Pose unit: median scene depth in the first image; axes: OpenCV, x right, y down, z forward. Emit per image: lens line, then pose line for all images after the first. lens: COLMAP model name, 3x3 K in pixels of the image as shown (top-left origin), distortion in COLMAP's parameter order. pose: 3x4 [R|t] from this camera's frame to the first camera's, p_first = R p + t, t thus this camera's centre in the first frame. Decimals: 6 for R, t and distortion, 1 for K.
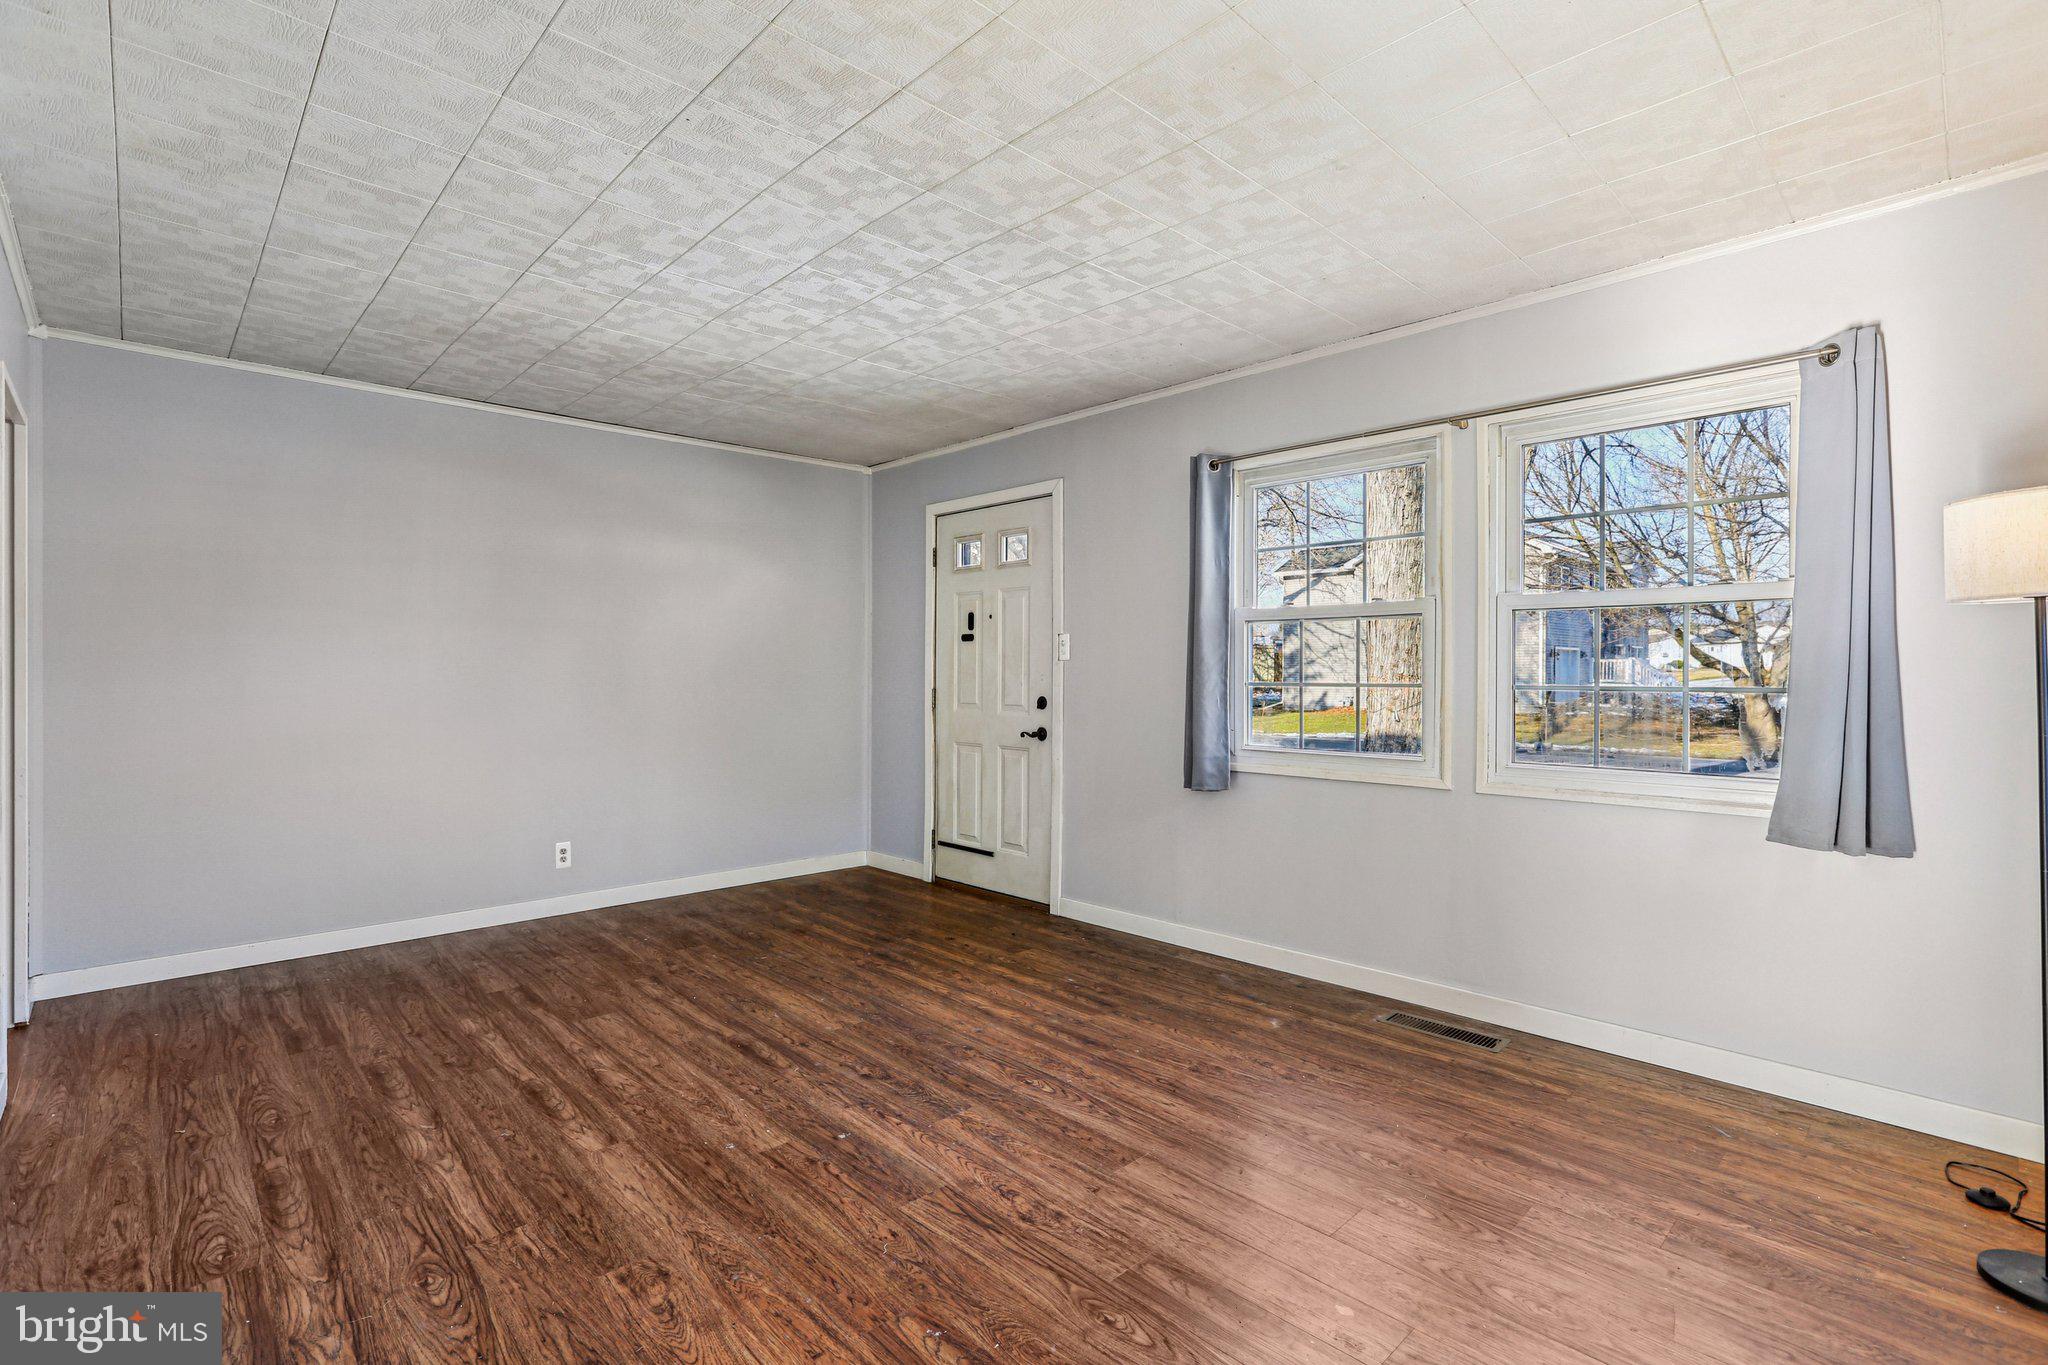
lens RADIAL K [[955.5, 0, 1024.0], [0, 955.5, 682.5], [0, 0, 1]] dist [-0.034061, 0.010644]
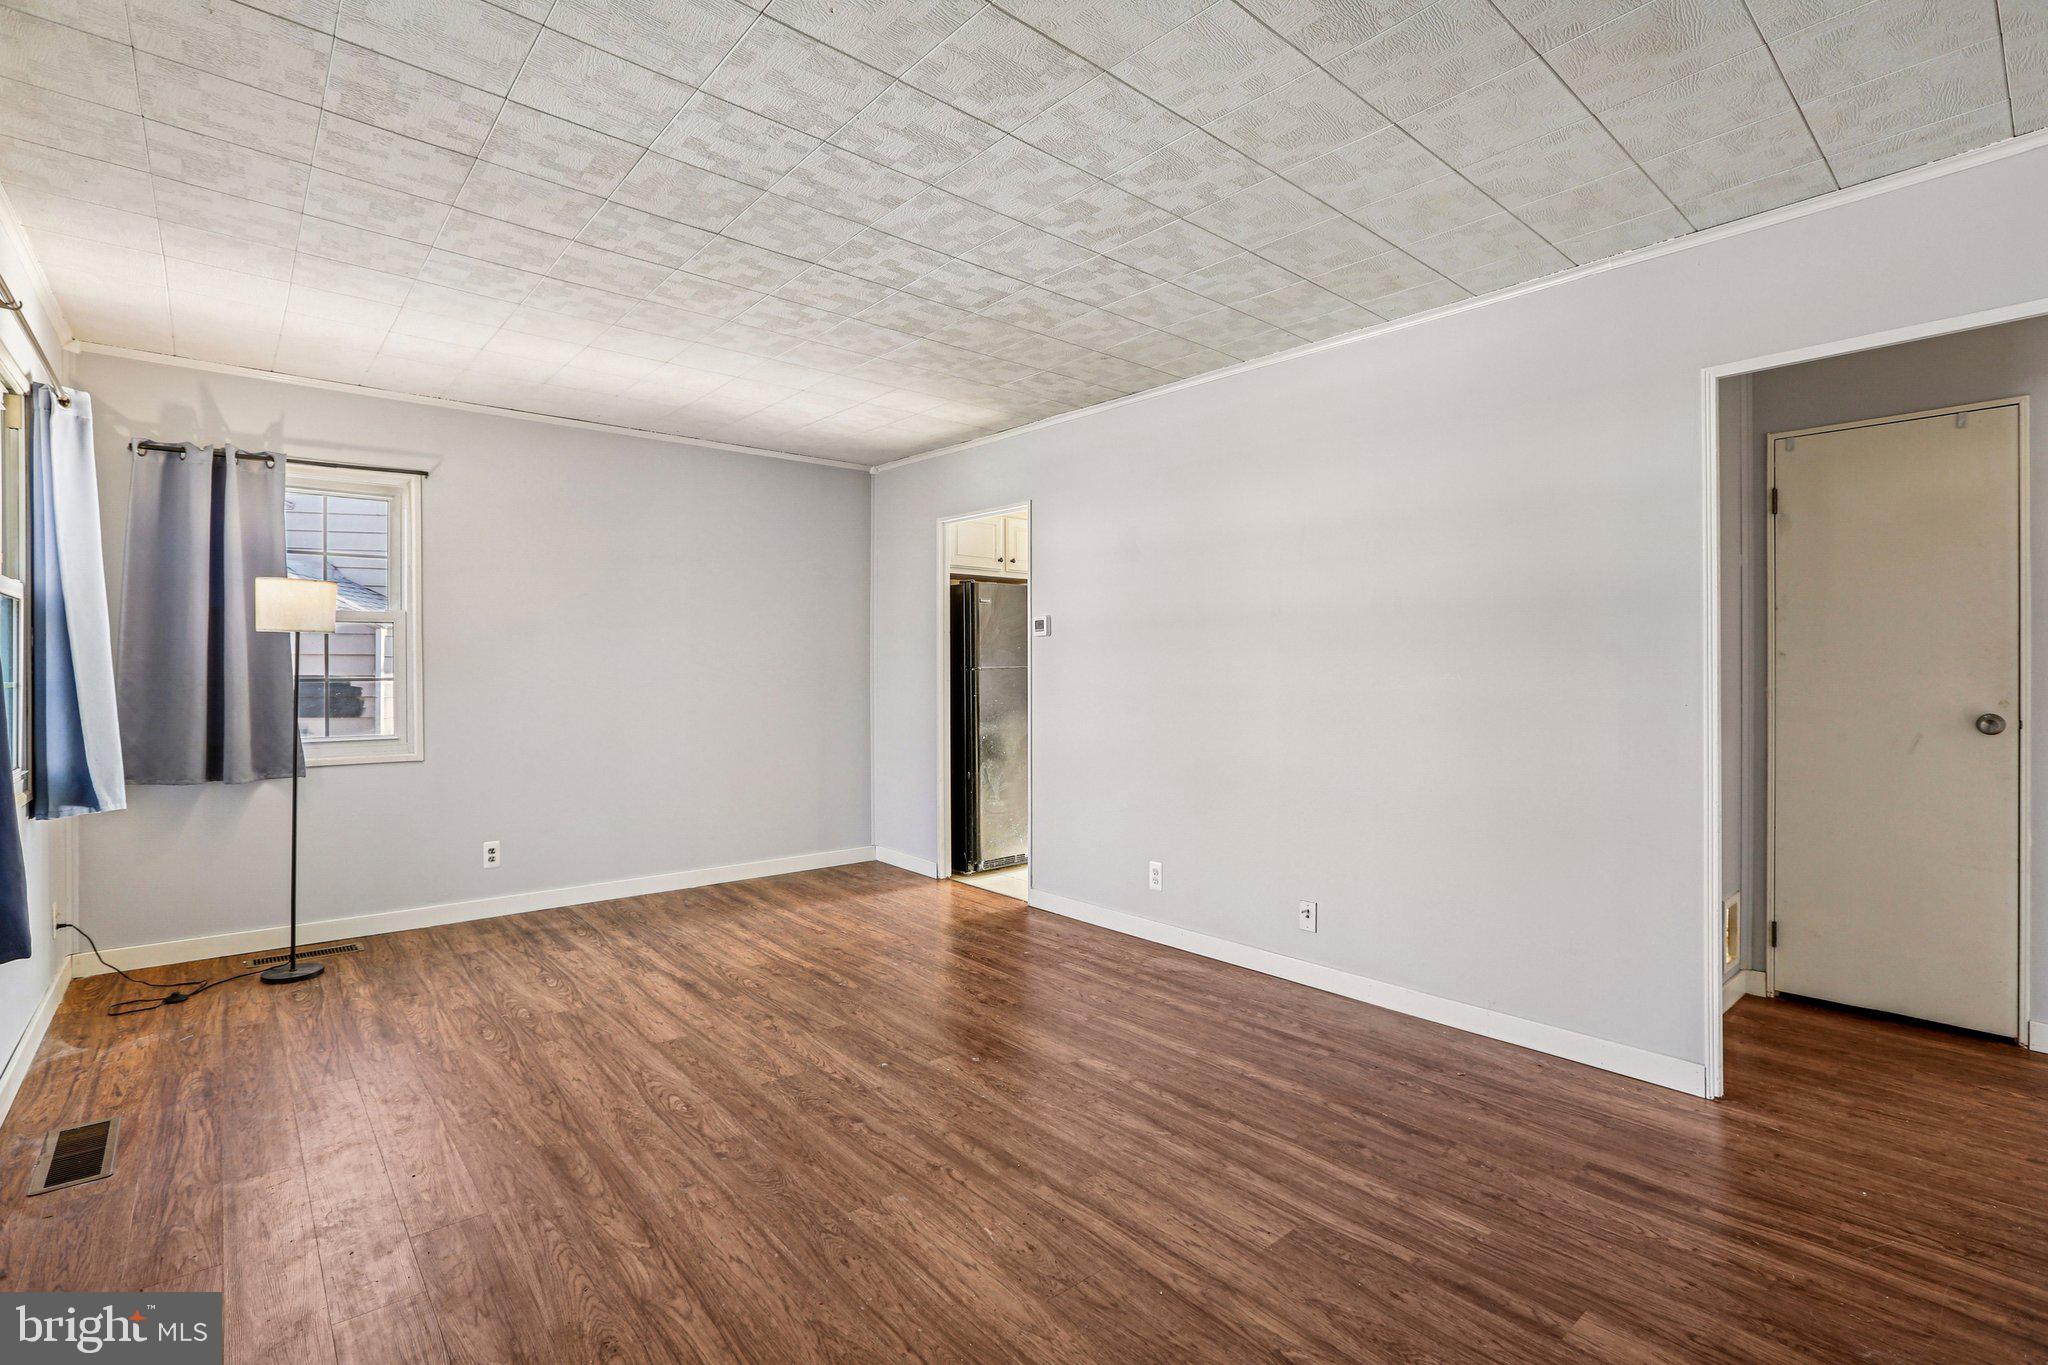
lens RADIAL K [[955.5, 0, 1024.0], [0, 955.5, 682.5], [0, 0, 1]] dist [-0.034061, 0.010644]
pose [[-0.998786, -0.003959, 0.049108, -0.365386], [-0.002895, 0.999760, 0.021717, -0.018682], [-0.049182, 0.021548, -0.998557, 1.872486]]
